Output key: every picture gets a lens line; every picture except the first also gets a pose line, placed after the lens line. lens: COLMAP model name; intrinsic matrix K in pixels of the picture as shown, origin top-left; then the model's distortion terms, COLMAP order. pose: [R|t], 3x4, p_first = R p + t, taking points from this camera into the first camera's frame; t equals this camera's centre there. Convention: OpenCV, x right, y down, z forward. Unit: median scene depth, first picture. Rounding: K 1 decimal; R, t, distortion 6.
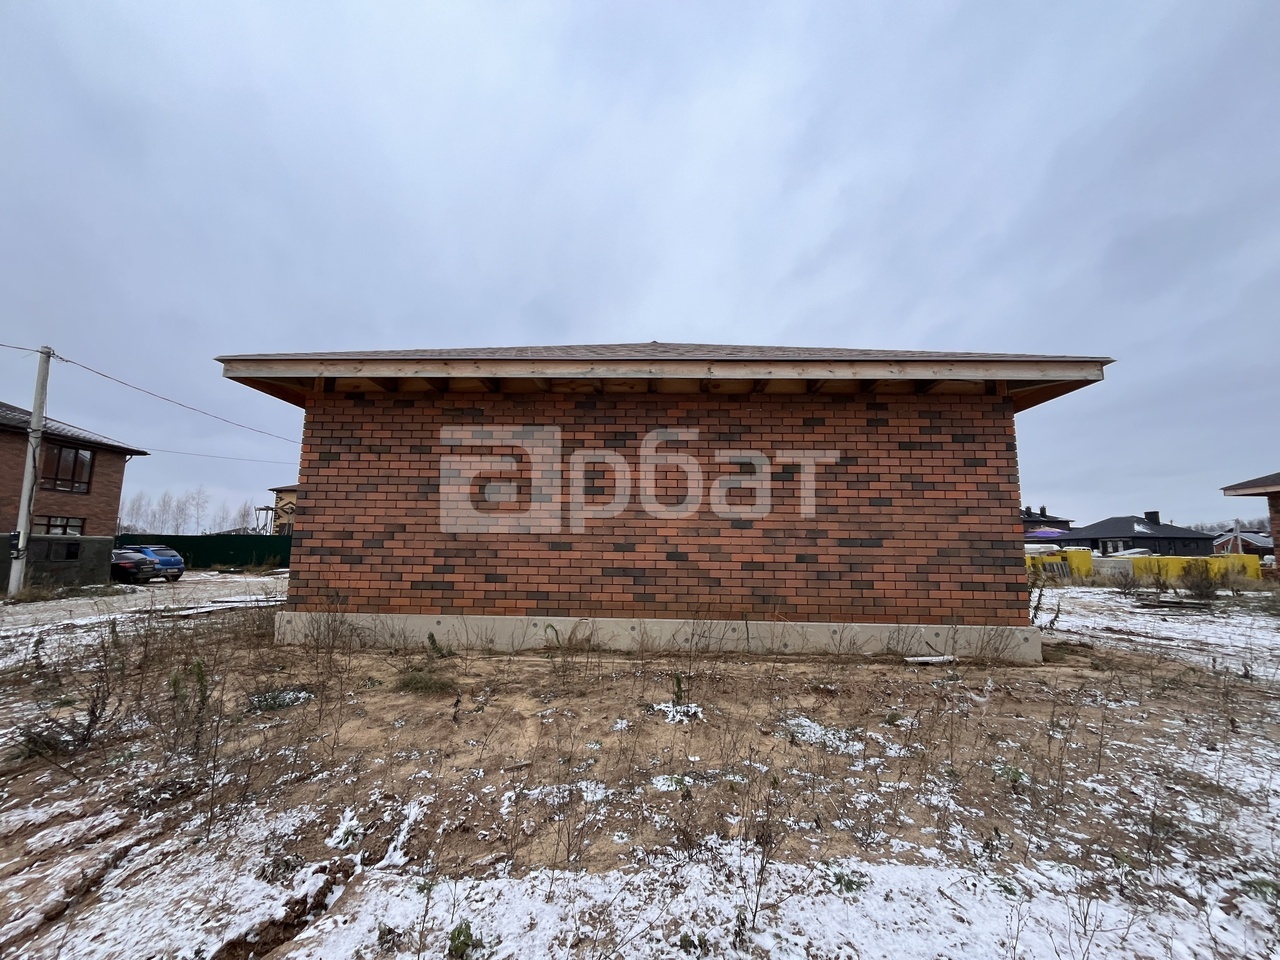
lens RADIAL K [[517.9, 0, 640.0], [0, 517.9, 480.0], [0, 0, 1]] dist [0.000314, 0.000074]
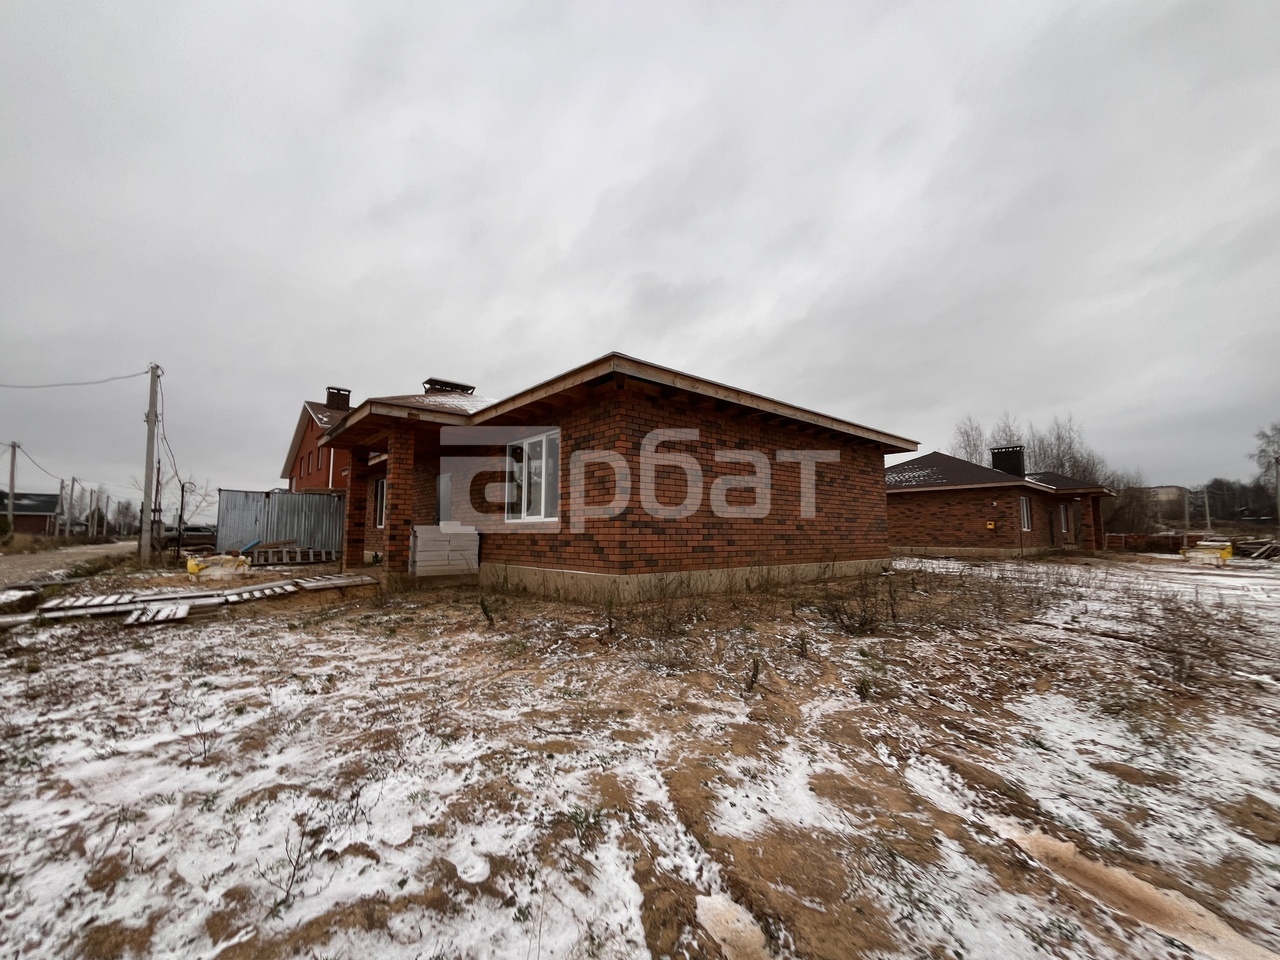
lens RADIAL K [[517.9, 0, 640.0], [0, 517.9, 480.0], [0, 0, 1]] dist [0.000314, 0.000074]
pose [[0.732319, 0.057350, 0.678542, -1.462561], [-0.097175, 0.995050, 0.020775, 0.007100], [-0.673992, -0.081152, 0.734268, 0.109047]]
